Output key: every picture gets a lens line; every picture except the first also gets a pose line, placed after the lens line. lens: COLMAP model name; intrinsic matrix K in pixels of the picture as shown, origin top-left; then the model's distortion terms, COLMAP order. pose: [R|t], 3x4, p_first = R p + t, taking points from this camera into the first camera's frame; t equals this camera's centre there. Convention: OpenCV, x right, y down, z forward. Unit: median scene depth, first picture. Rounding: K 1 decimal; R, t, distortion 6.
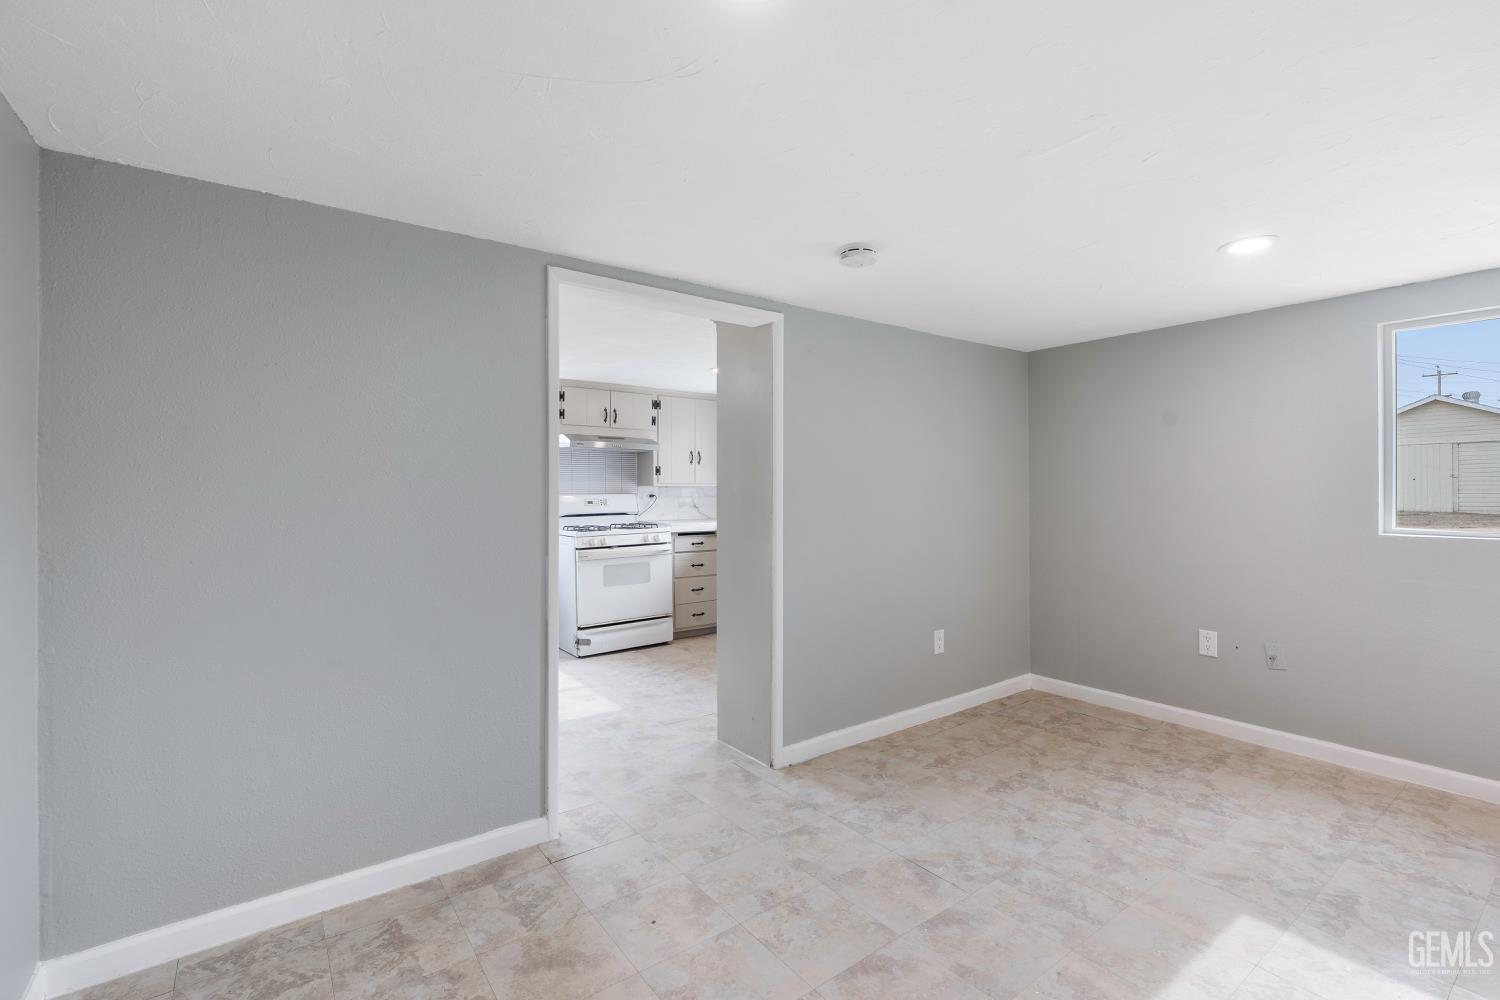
lens RADIAL K [[668.7, 0, 757.5], [0, 668.7, 485.6], [0, 0, 1]] dist [-0.013627, 0.004297]
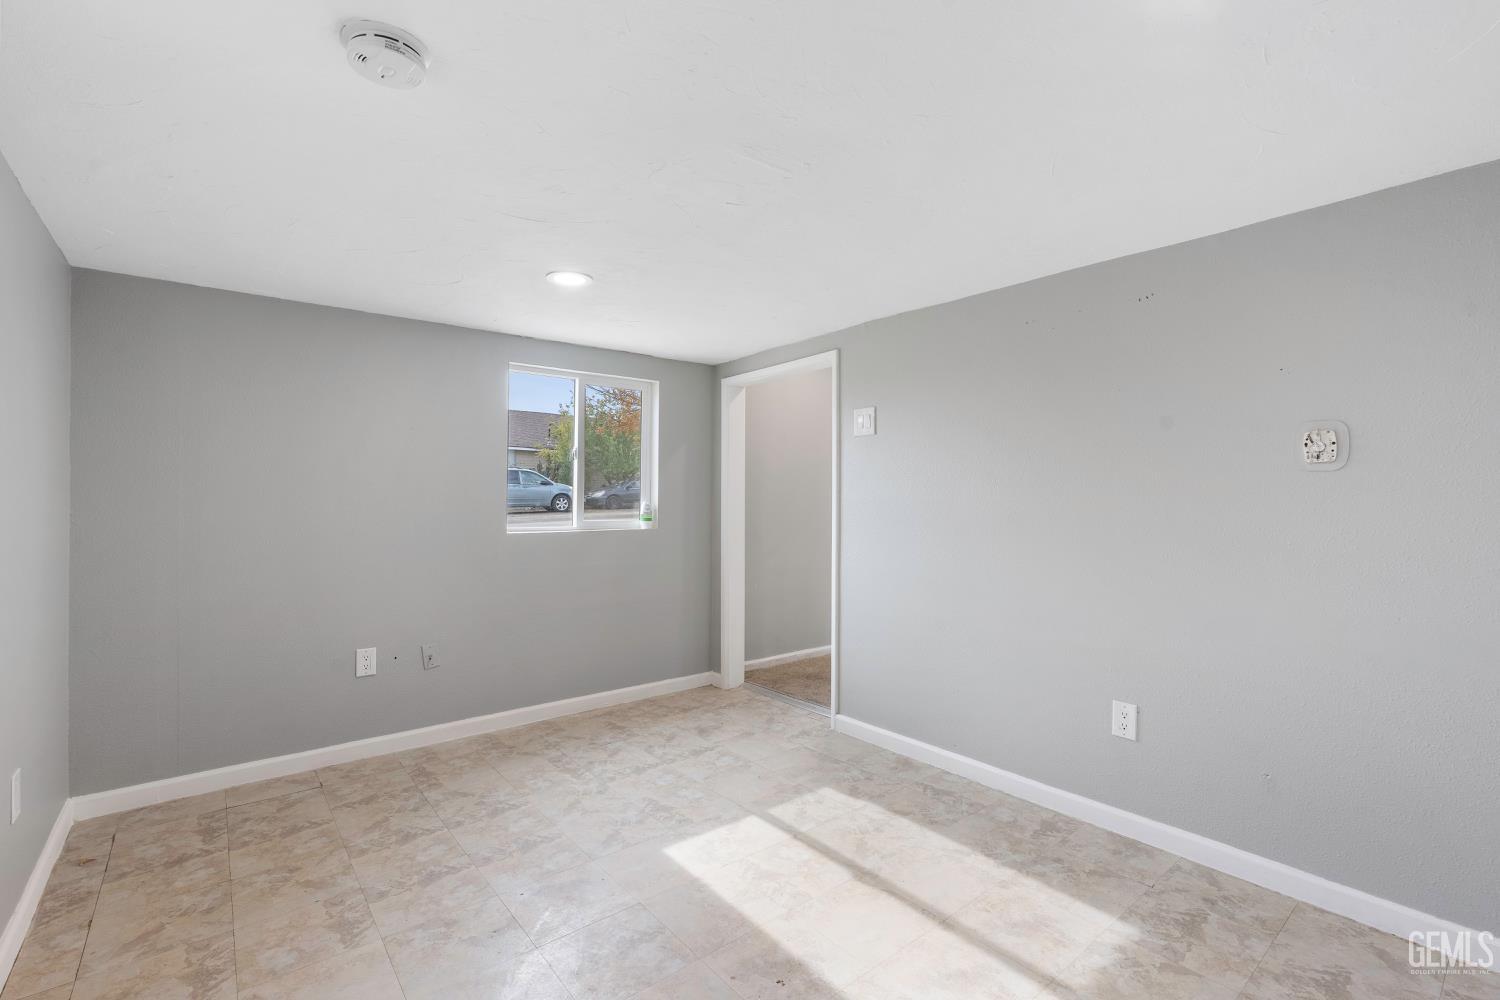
lens RADIAL K [[668.7, 0, 759.2], [0, 668.7, 502.1], [0, 0, 1]] dist [-0.013627, 0.004297]
pose [[-0.050424, -0.003446, 0.998722, -0.301377], [-0.009149, 0.999954, 0.002989, 0.007375], [-0.998686, -0.008987, -0.050453, 0.558270]]
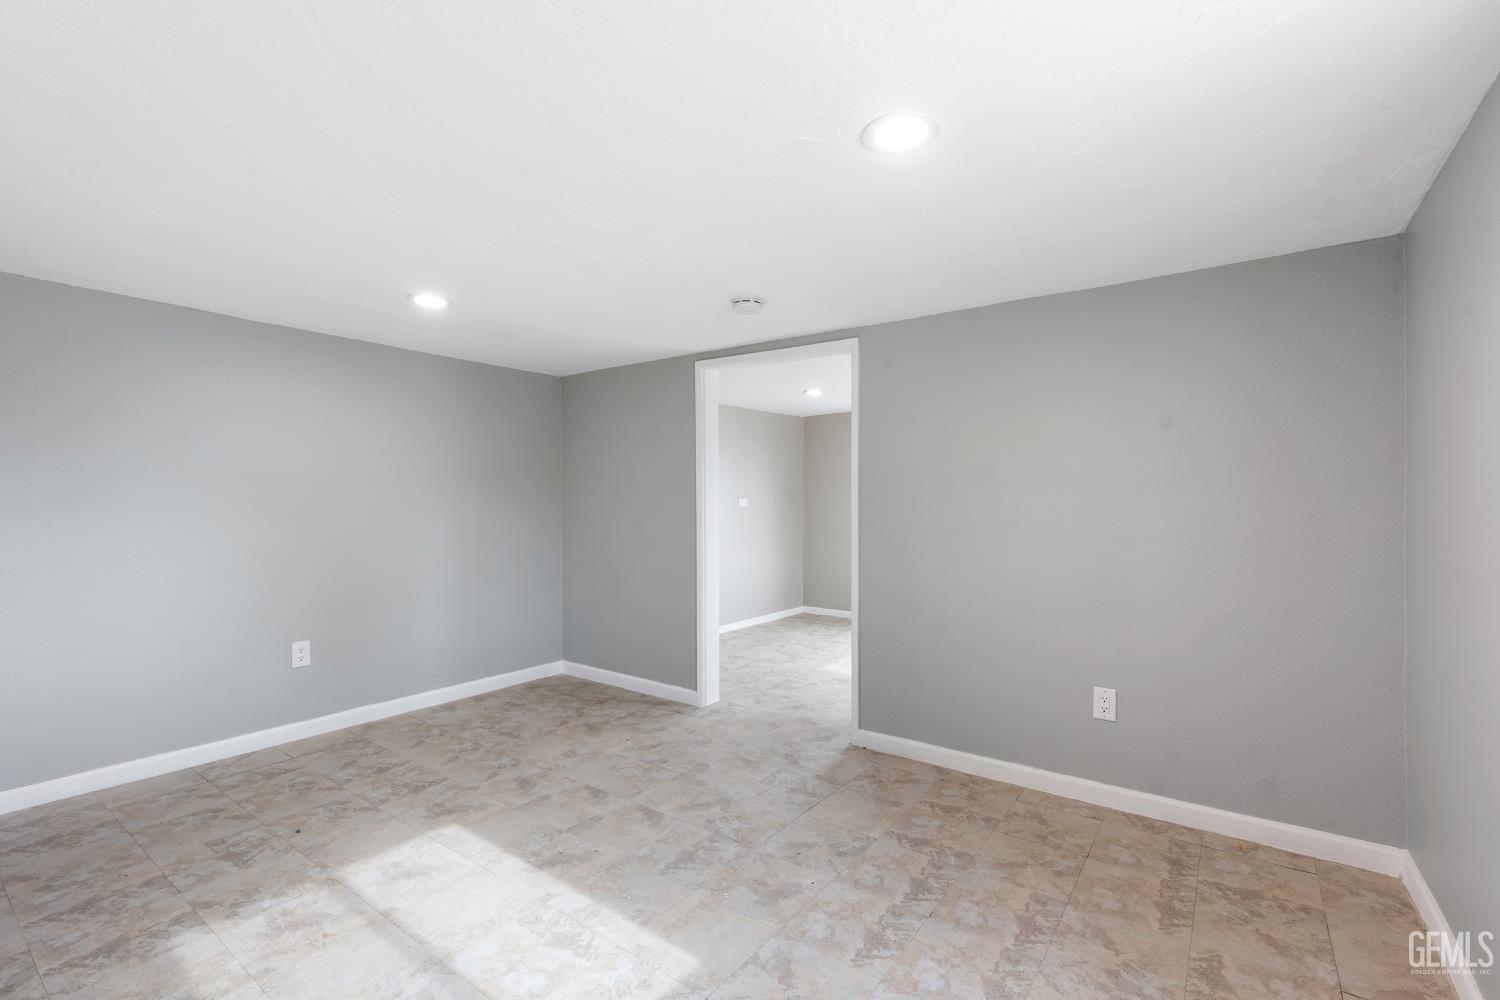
lens RADIAL K [[668.7, 0, 760.2], [0, 668.7, 492.3], [0, 0, 1]] dist [-0.013627, 0.004297]
pose [[0.301227, -0.002351, -0.953550, 1.024516], [0.006086, 0.999981, -0.000543, -0.000227], [0.953533, -0.005640, 0.301236, 0.501122]]
